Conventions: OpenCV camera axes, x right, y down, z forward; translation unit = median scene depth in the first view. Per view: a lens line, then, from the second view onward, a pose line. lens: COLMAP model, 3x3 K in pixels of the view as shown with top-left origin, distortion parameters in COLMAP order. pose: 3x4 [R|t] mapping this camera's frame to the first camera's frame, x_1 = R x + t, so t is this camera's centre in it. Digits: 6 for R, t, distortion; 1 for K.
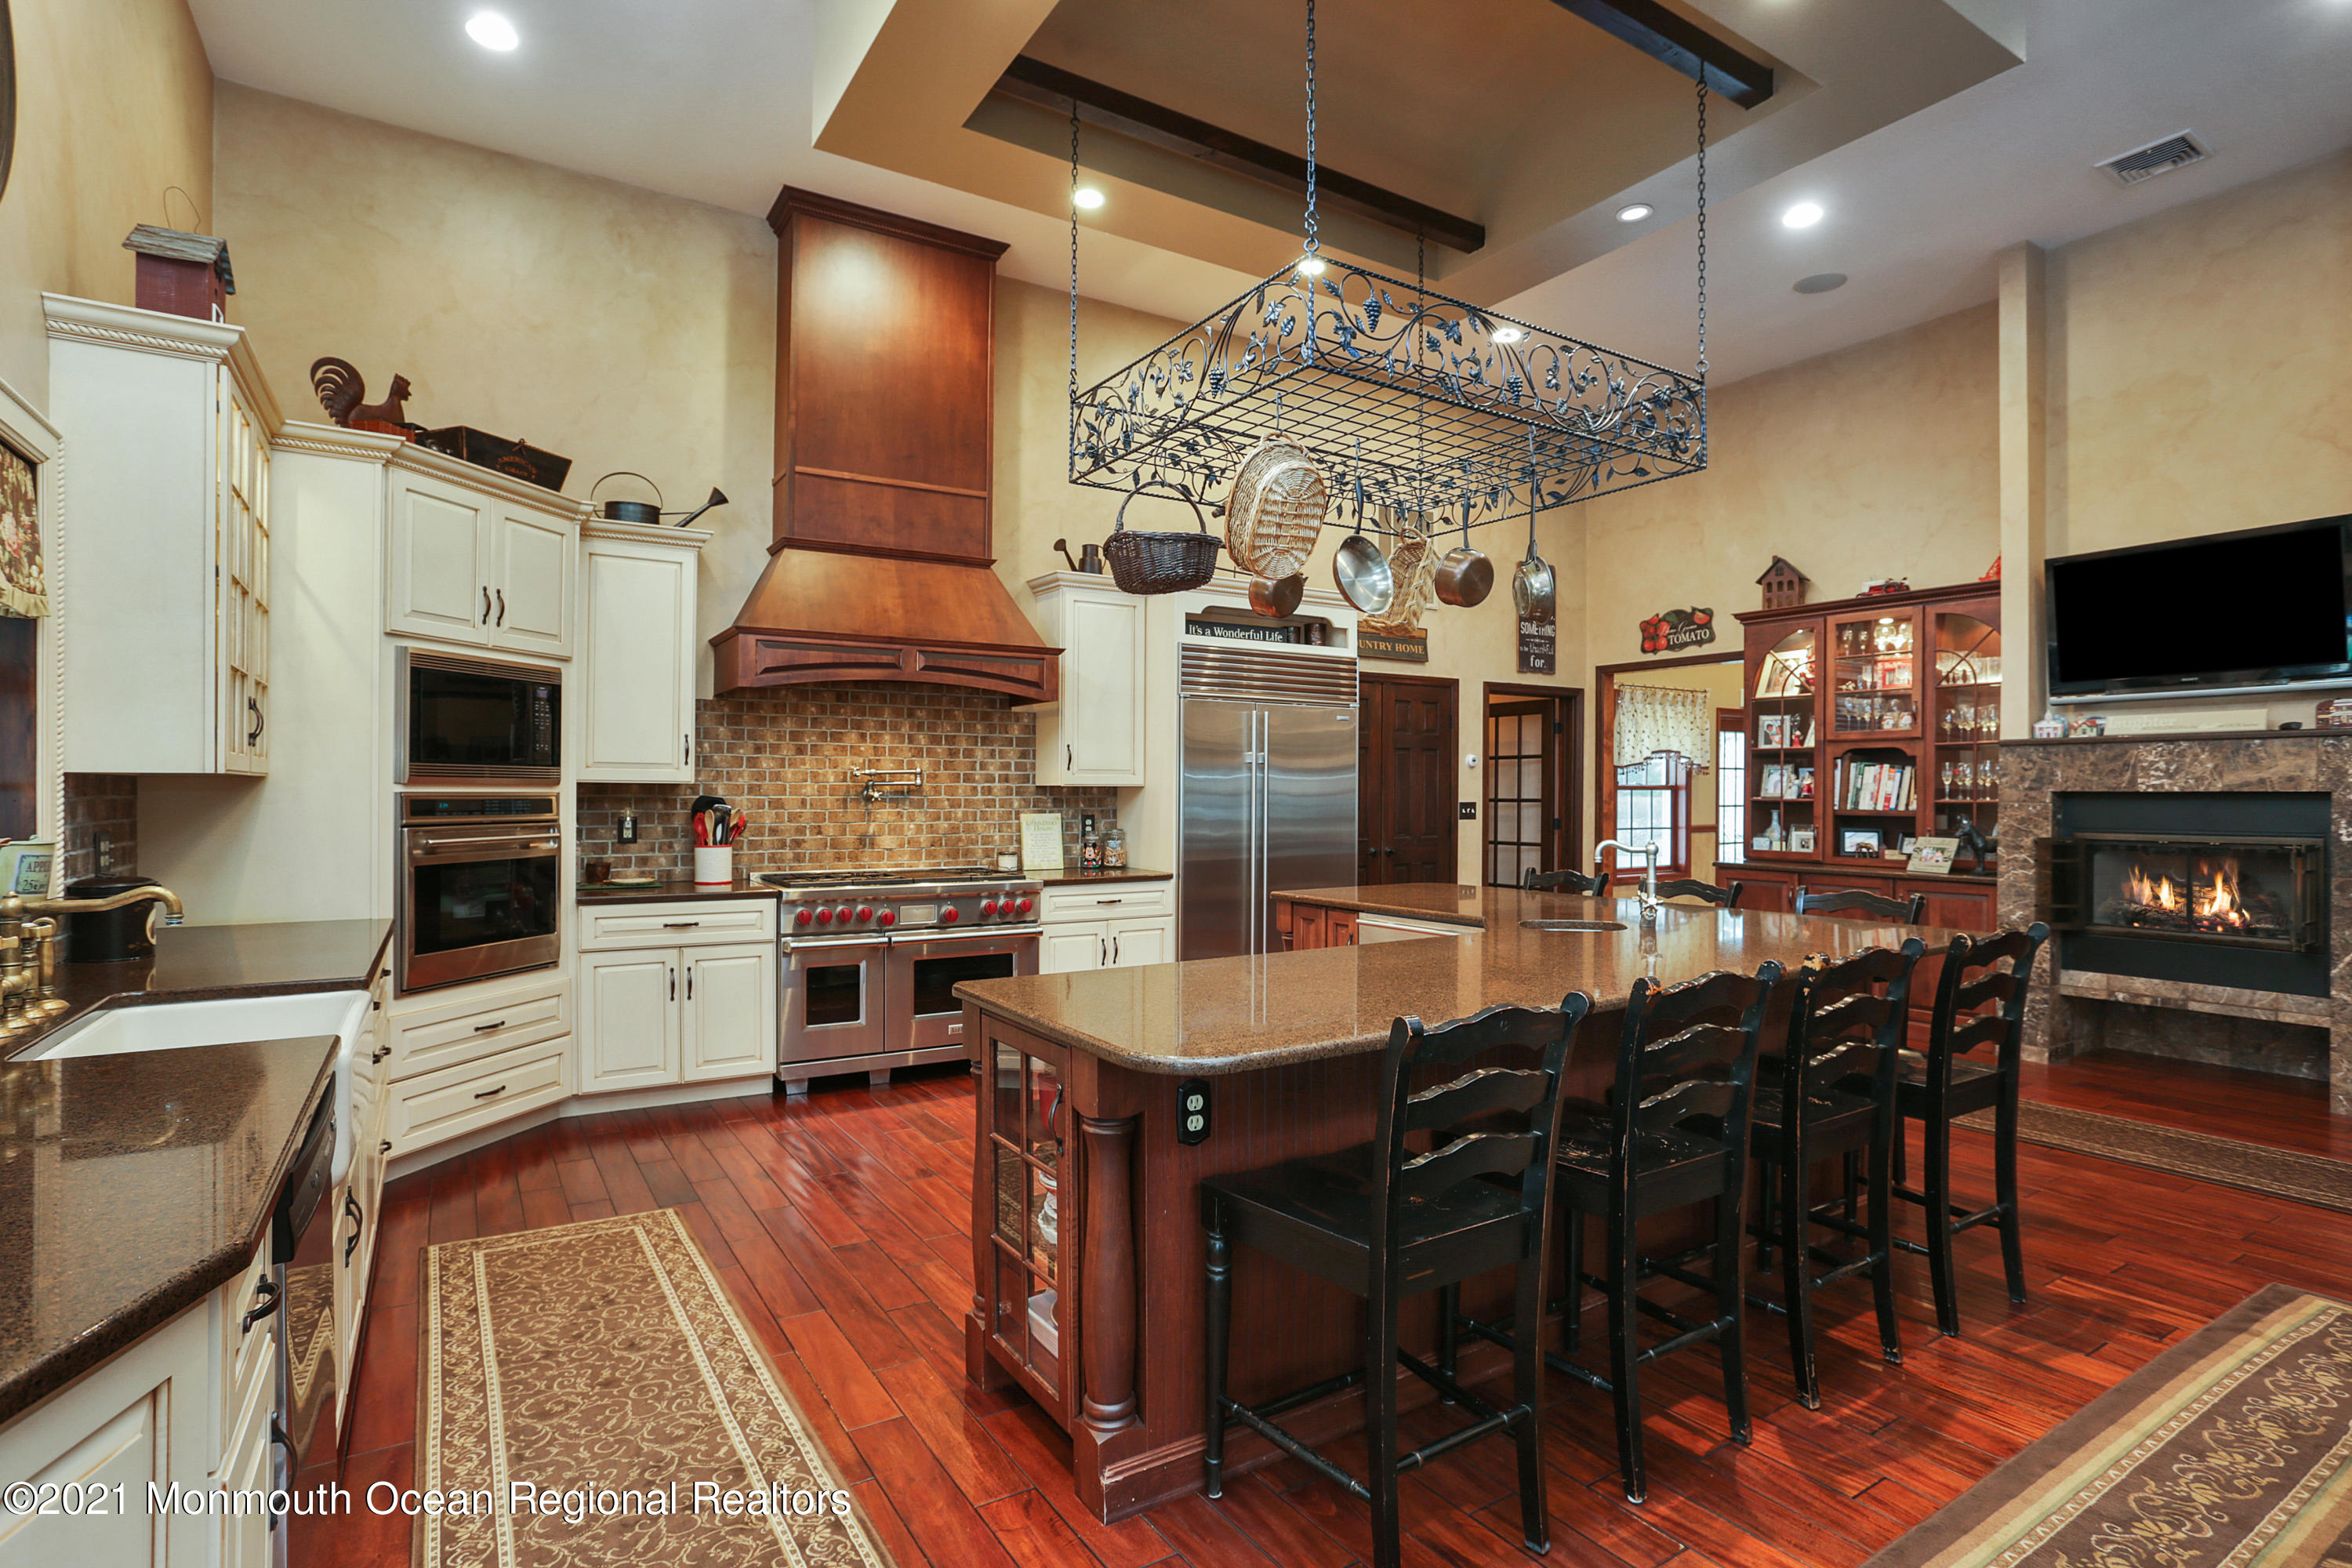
lens RADIAL K [[1184.7, 0, 1195.7], [0, 1184.7, 785.1], [0, 0, 1]] dist [0.000611, 0.000556]
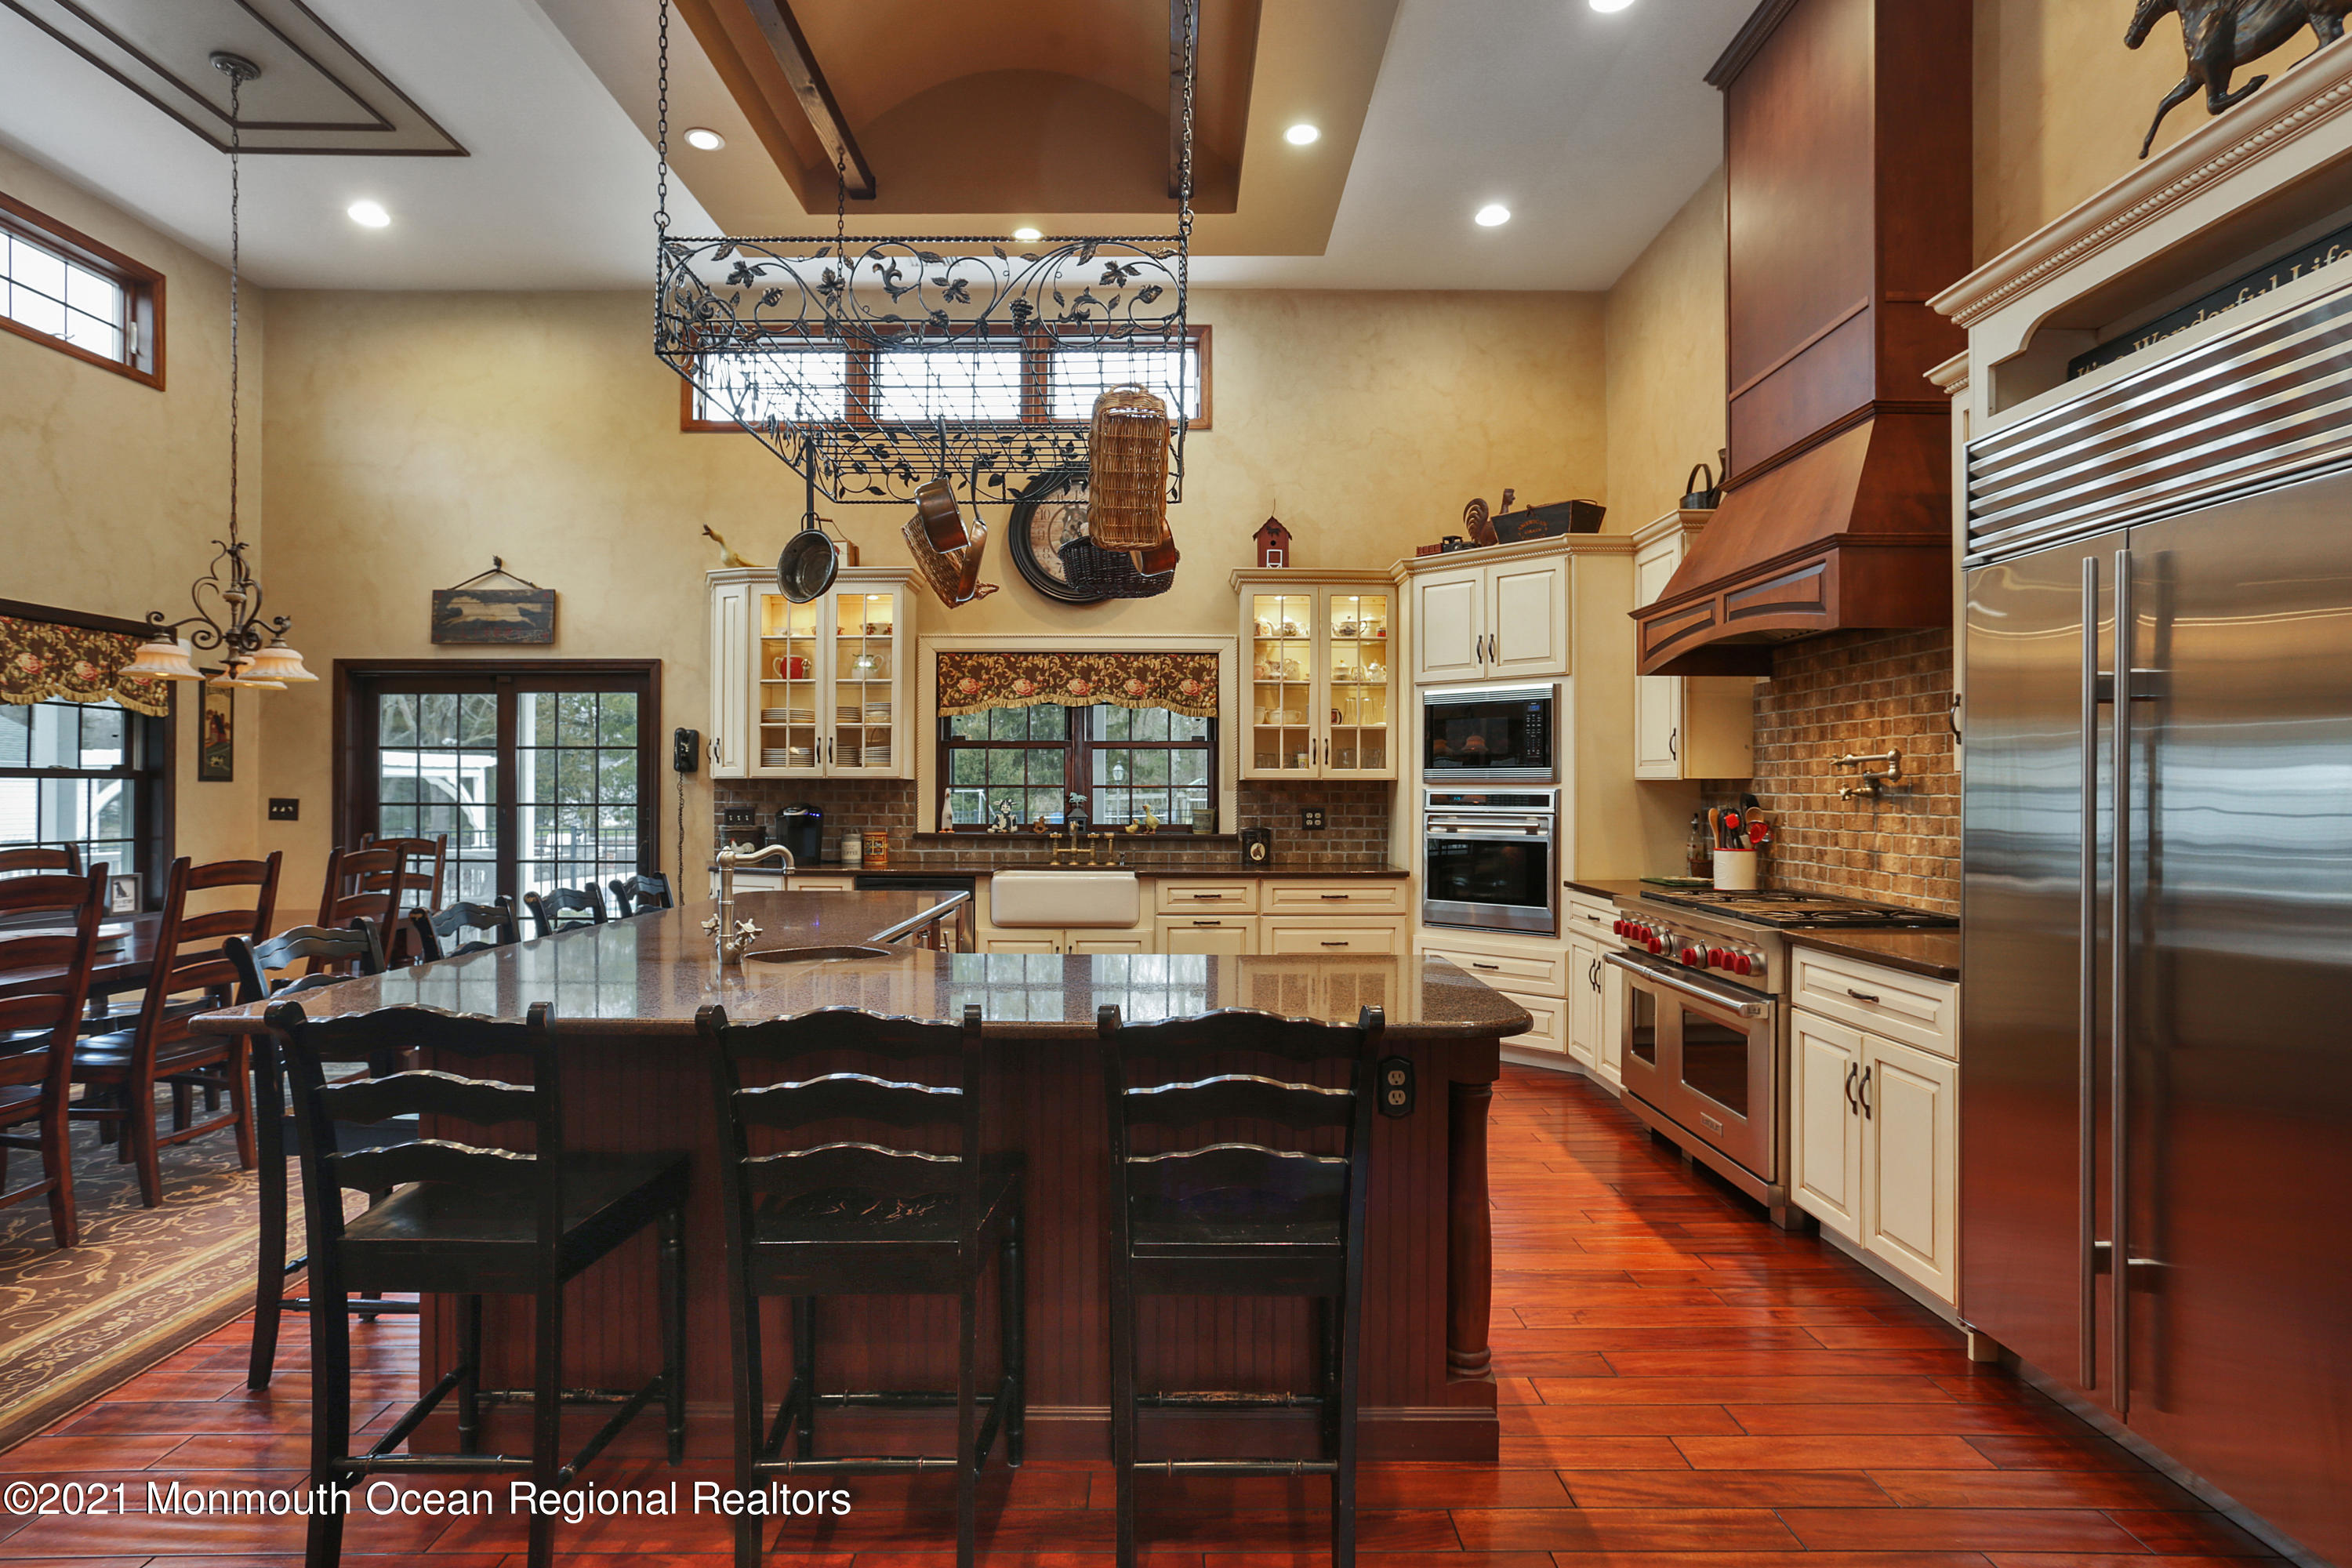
lens RADIAL K [[1247.7, 0, 1176.0], [0, 1247.7, 784.0], [0, 0, 1]] dist [-0.065748, 0.073841]
pose [[-0.527190, -0.009664, -0.849693, 0.540163], [-0.000007, 0.999935, -0.011368, 0.011465], [0.849748, -0.005987, -0.527156, 1.017677]]
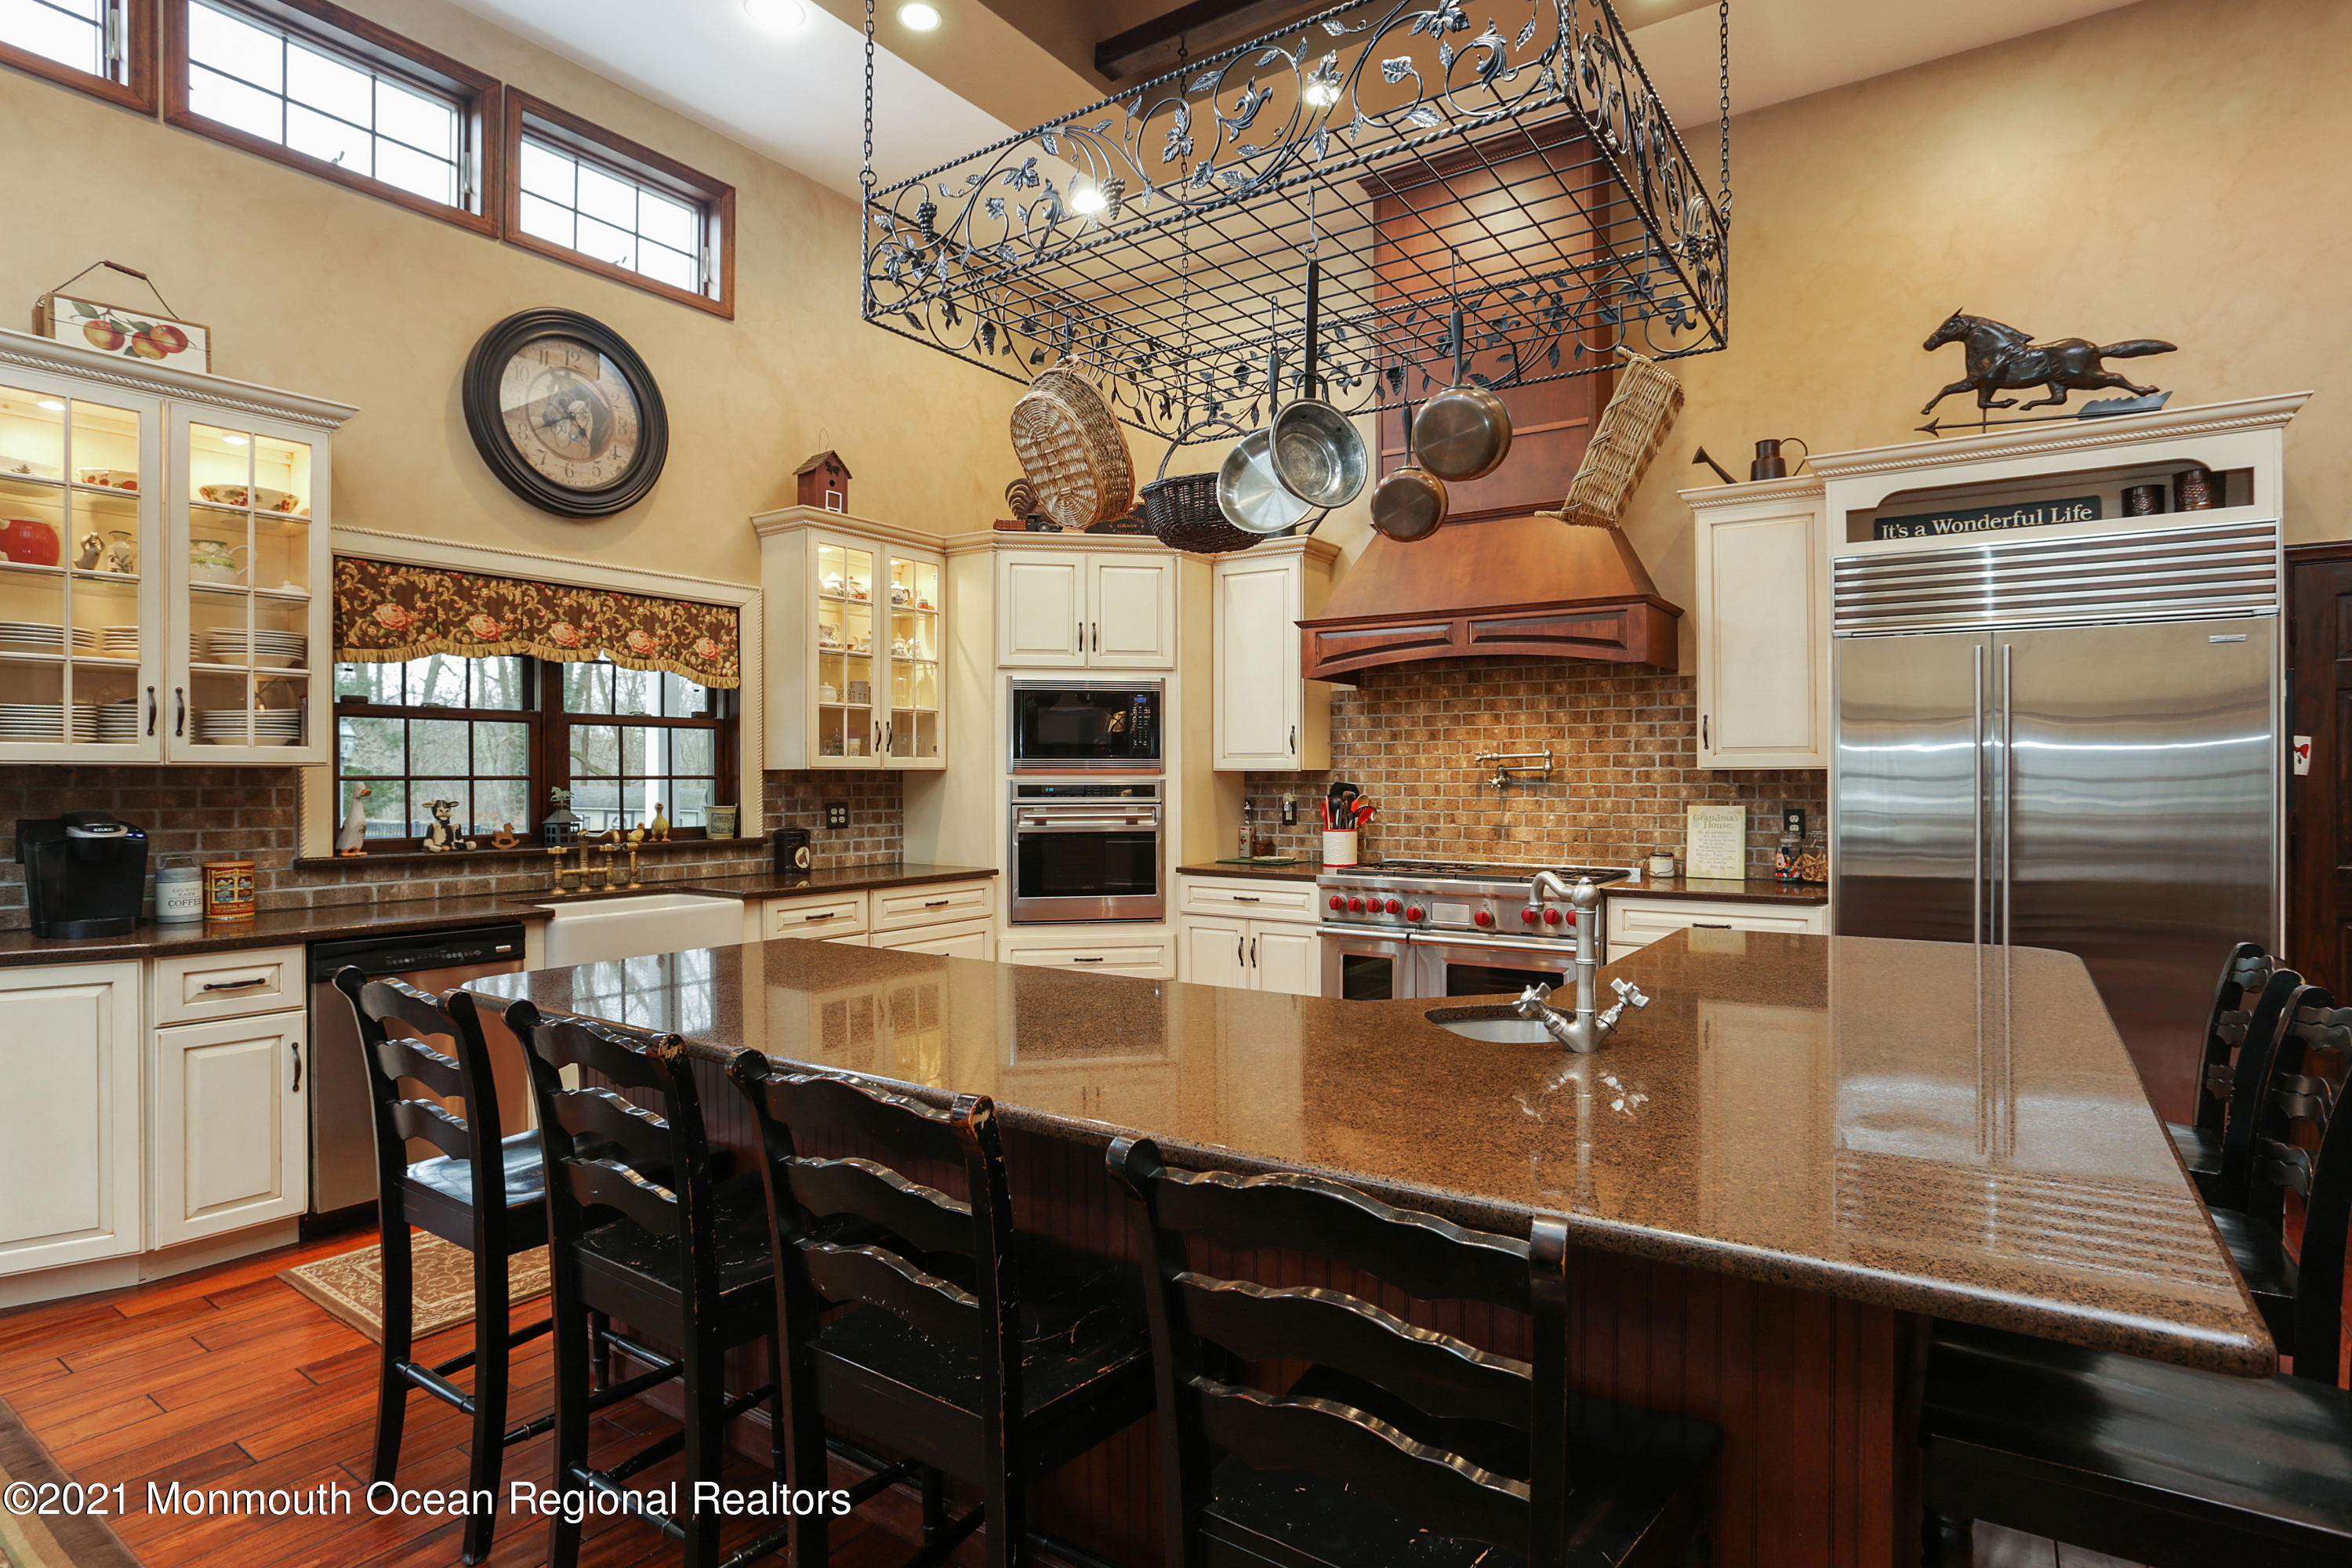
lens RADIAL K [[1247.7, 0, 1176.0], [0, 1247.7, 784.0], [0, 0, 1]] dist [-0.065748, 0.073841]
pose [[0.405270, 0.001004, -0.914197, 0.490098], [0.007756, 0.999960, 0.004537, 0.003836], [0.914164, -0.008929, 0.405245, 0.376442]]
